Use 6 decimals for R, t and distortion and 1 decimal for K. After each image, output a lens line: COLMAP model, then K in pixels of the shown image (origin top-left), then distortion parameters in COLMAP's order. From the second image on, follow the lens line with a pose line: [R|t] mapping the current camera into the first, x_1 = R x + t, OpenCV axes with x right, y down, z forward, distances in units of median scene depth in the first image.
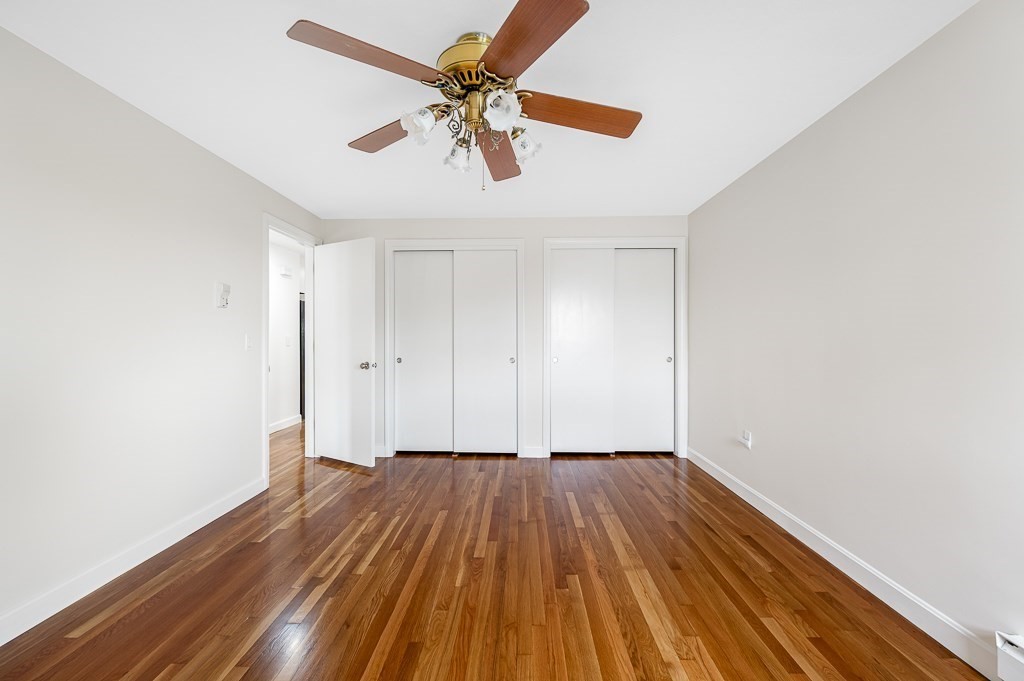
lens RADIAL K [[410.7, 0, 511.1], [0, 410.7, 338.5], [0, 0, 1]] dist [0.004160, -0.000386]
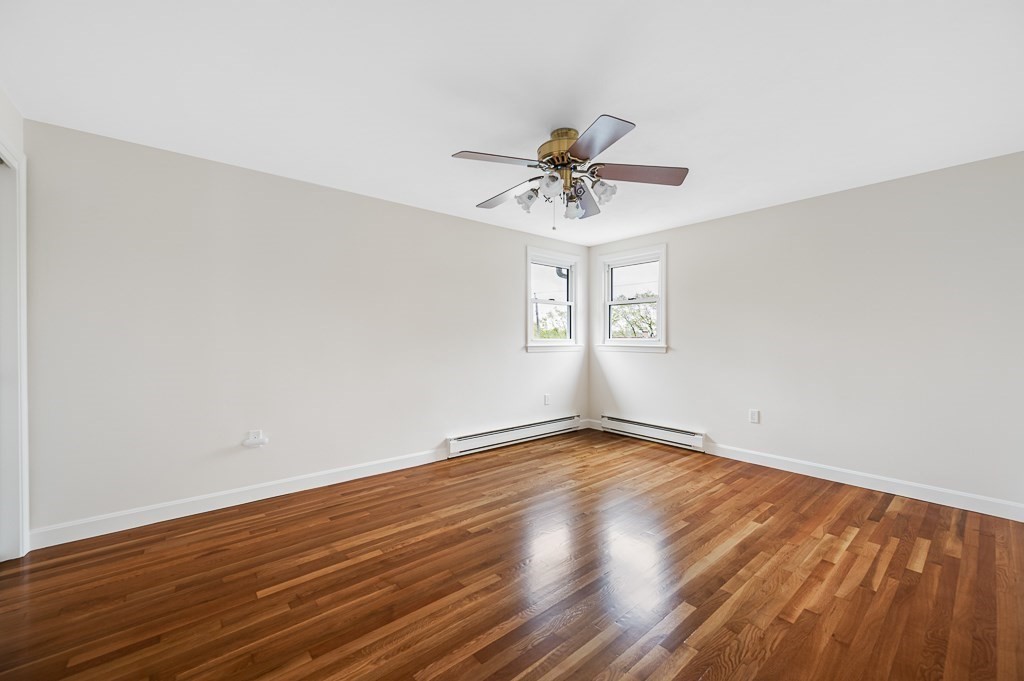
lens RADIAL K [[410.7, 0, 517.1], [0, 410.7, 341.4], [0, 0, 1]] dist [0.004160, -0.000386]
pose [[-0.672016, -0.007510, 0.740498, -0.783589], [0.000737, 0.999941, 0.010810, -0.003421], [-0.740536, 0.007811, -0.671971, 1.579803]]
